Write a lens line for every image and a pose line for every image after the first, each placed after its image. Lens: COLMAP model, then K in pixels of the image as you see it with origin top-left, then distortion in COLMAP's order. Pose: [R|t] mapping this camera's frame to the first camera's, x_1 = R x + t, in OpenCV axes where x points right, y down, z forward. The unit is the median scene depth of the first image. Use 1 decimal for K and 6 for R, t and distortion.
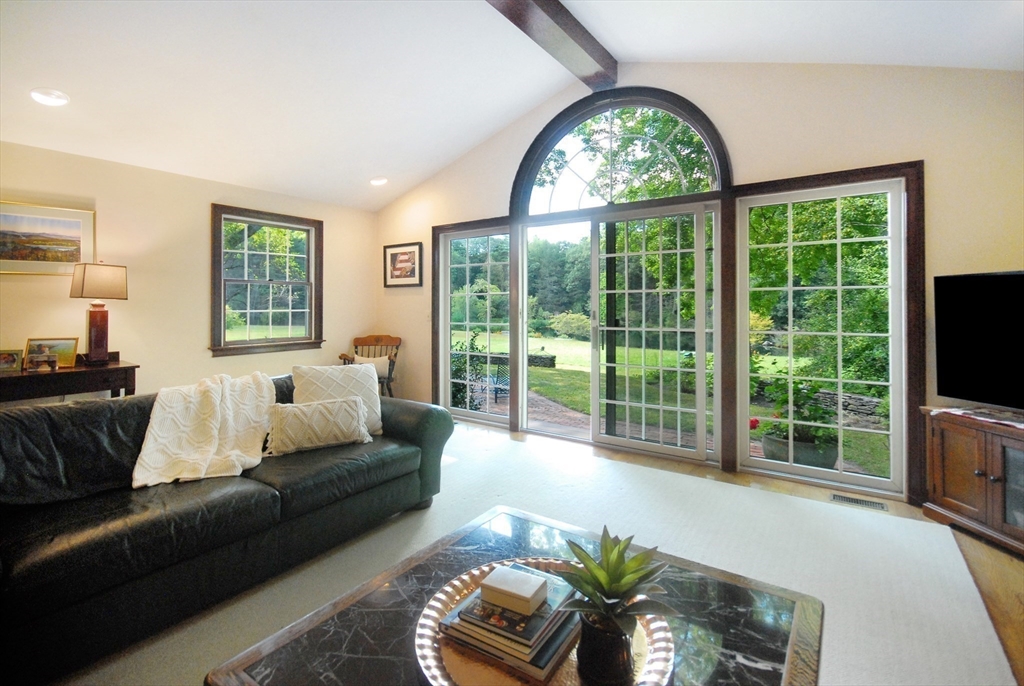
lens RADIAL K [[466.6, 0, 507.0], [0, 466.6, 302.4], [0, 0, 1]] dist [-0.010572, -0.000147]
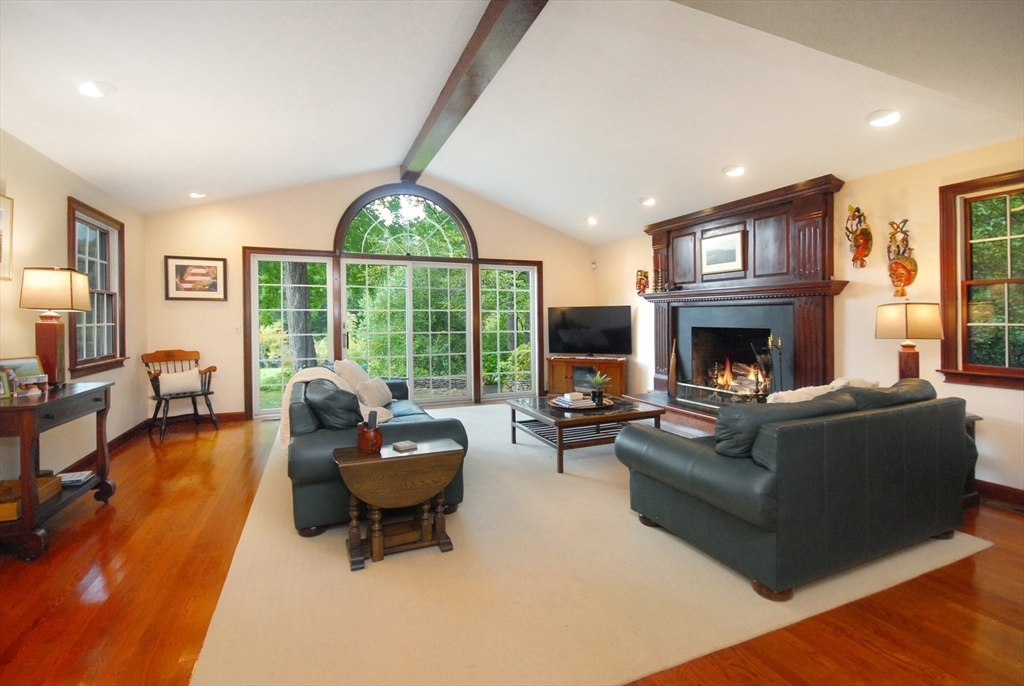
lens RADIAL K [[481.8, 0, 533.1], [0, 481.8, 310.6], [0, 0, 1]] dist [-0.012203, -0.000752]
pose [[0.477675, 0.016530, 0.878381, -0.812716], [-0.001556, 0.999837, -0.017969, 0.006141], [-0.878535, 0.007216, 0.477623, -0.121310]]
